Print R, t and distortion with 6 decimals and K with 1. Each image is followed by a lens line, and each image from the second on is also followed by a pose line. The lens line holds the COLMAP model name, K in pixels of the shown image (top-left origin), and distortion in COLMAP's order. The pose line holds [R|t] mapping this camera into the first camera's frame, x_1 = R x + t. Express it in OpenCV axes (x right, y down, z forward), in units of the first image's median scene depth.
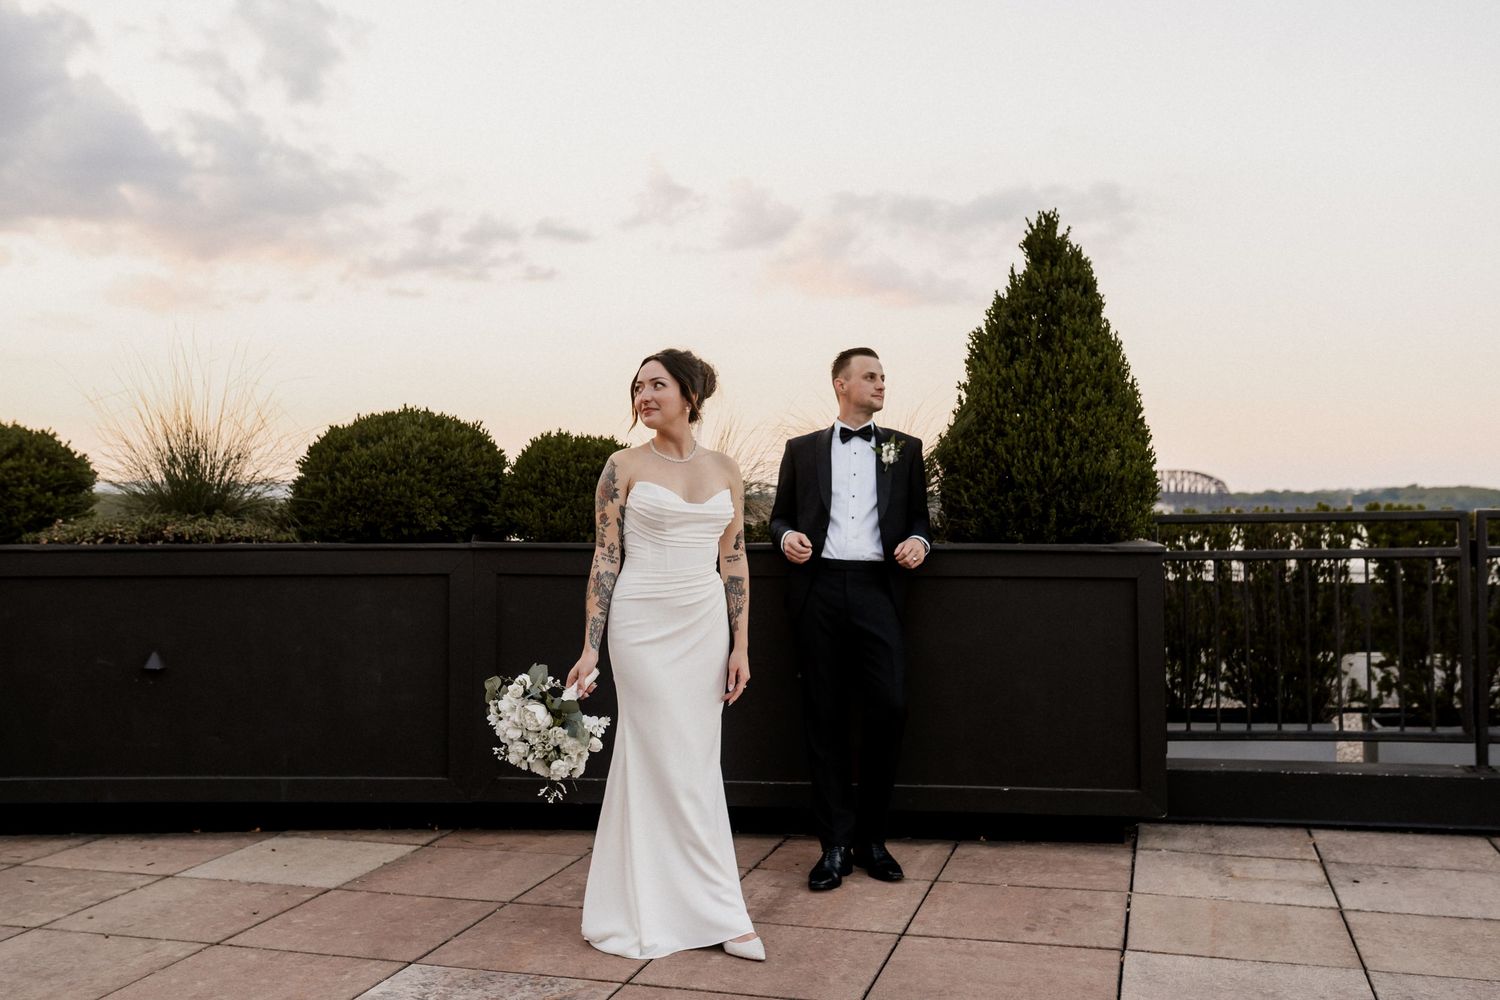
lens RADIAL K [[1455.2, 0, 750.0], [0, 1455.2, 500.0], [0, 0, 1]] dist [-0.006705, 0.000549]
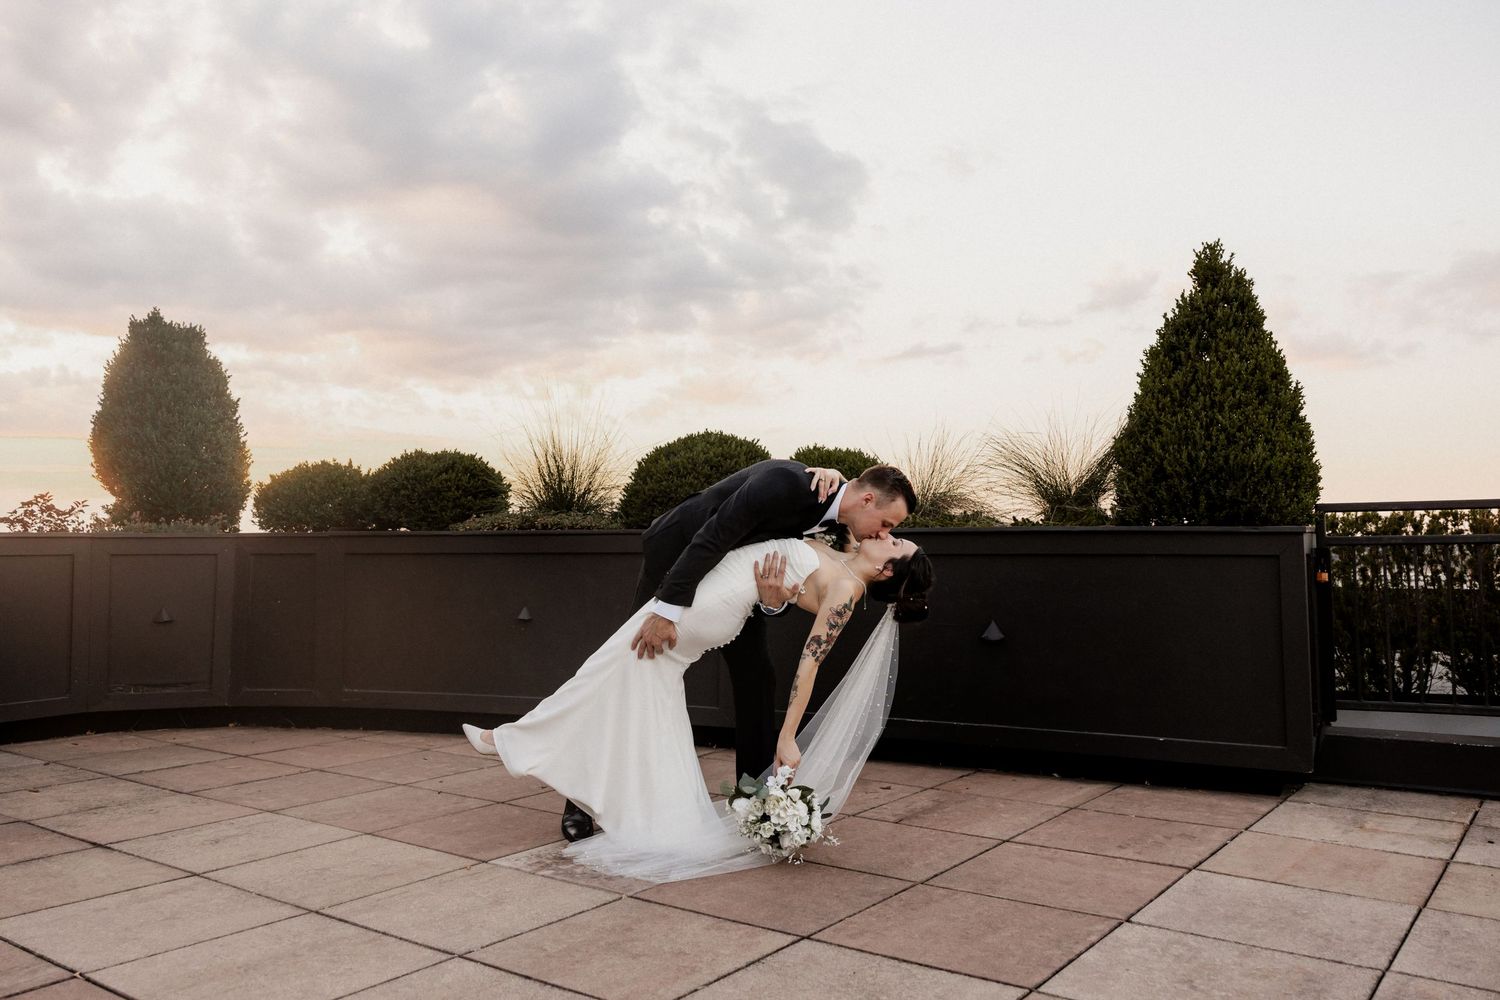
lens RADIAL K [[1185.6, 0, 749.4], [0, 1185.6, 472.9], [0, 0, 1]] dist [0.001686, -0.001262]
pose [[0.934990, -0.021286, -0.354034, 0.197606], [0.001037, 0.998357, -0.057288, 0.039747], [0.354671, 0.053197, 0.933476, -0.000601]]
